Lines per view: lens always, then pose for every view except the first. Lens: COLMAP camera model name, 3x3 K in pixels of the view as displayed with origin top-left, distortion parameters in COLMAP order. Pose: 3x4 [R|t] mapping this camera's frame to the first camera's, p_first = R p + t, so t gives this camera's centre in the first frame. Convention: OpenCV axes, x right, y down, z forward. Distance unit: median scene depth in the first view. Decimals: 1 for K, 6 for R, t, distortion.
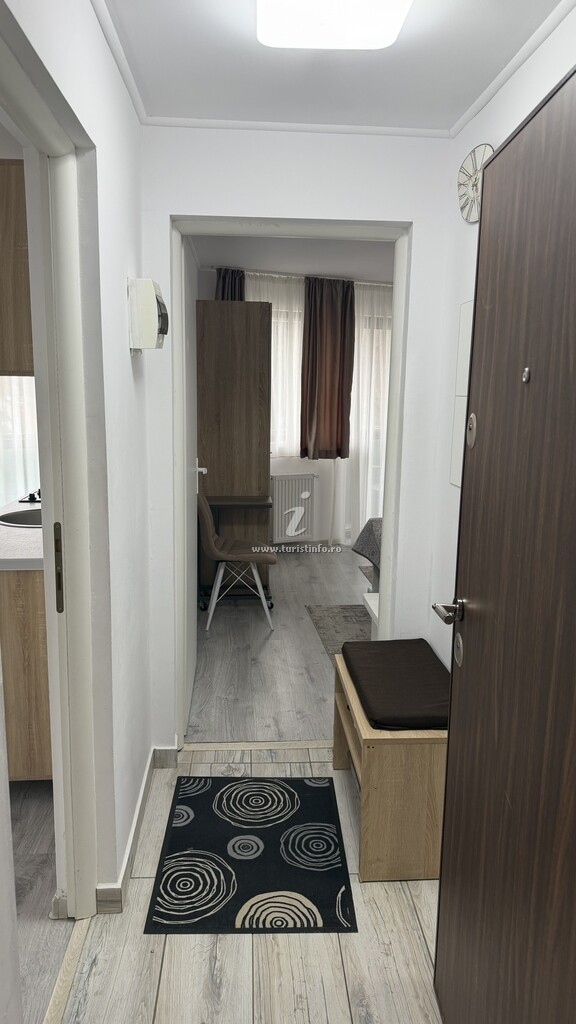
lens RADIAL K [[721.3, 0, 287.6], [0, 721.3, 510.6], [0, 0, 1]] dist [0.006592, -0.001158]
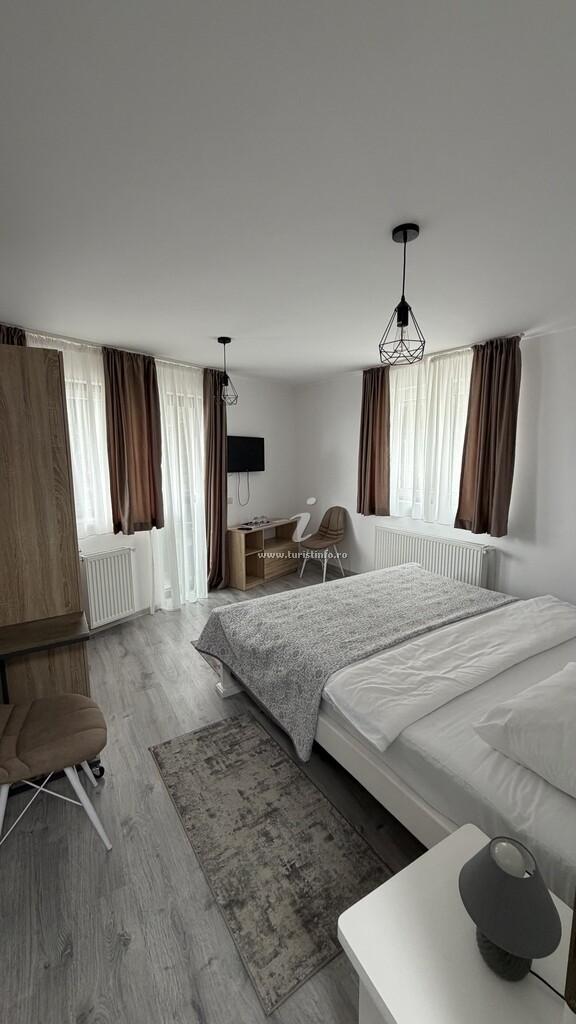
lens RADIAL K [[411.6, 0, 302.6], [0, 411.6, 512.5], [0, 0, 1]] dist [-0.002720, -0.000107]
pose [[0.886261, -0.082329, 0.455810, -0.009192], [0.092885, 0.995677, -0.000762, -0.100586], [-0.453777, 0.043013, 0.890077, 0.511154]]
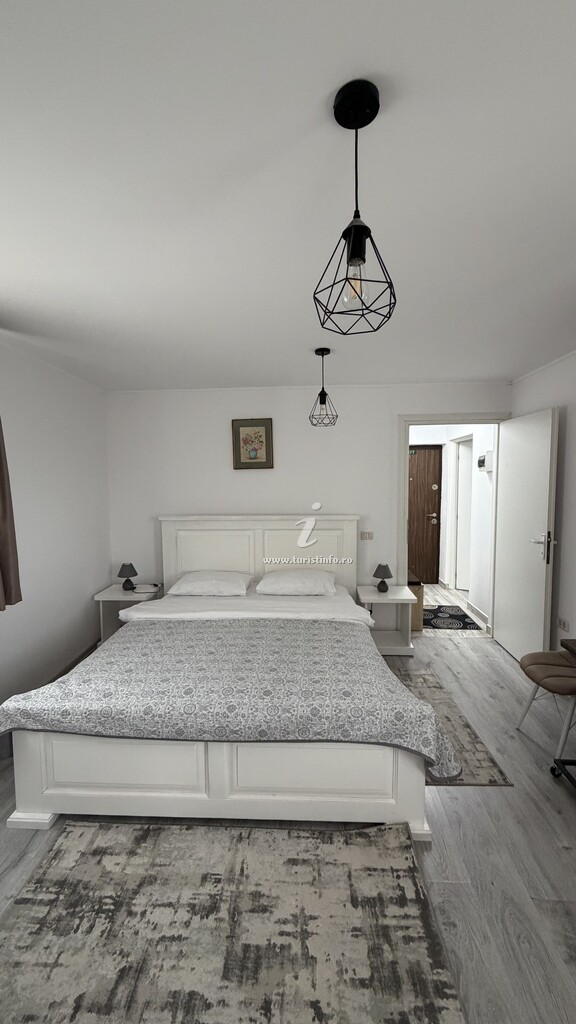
lens RADIAL K [[411.6, 0, 287.3], [0, 411.6, 511.5], [0, 0, 1]] dist [-0.002720, -0.000107]
pose [[-0.990396, -0.015317, 0.137407, 0.195576], [0.020801, 0.966024, 0.257614, -0.249911], [-0.136684, 0.257998, -0.956428, 1.331641]]
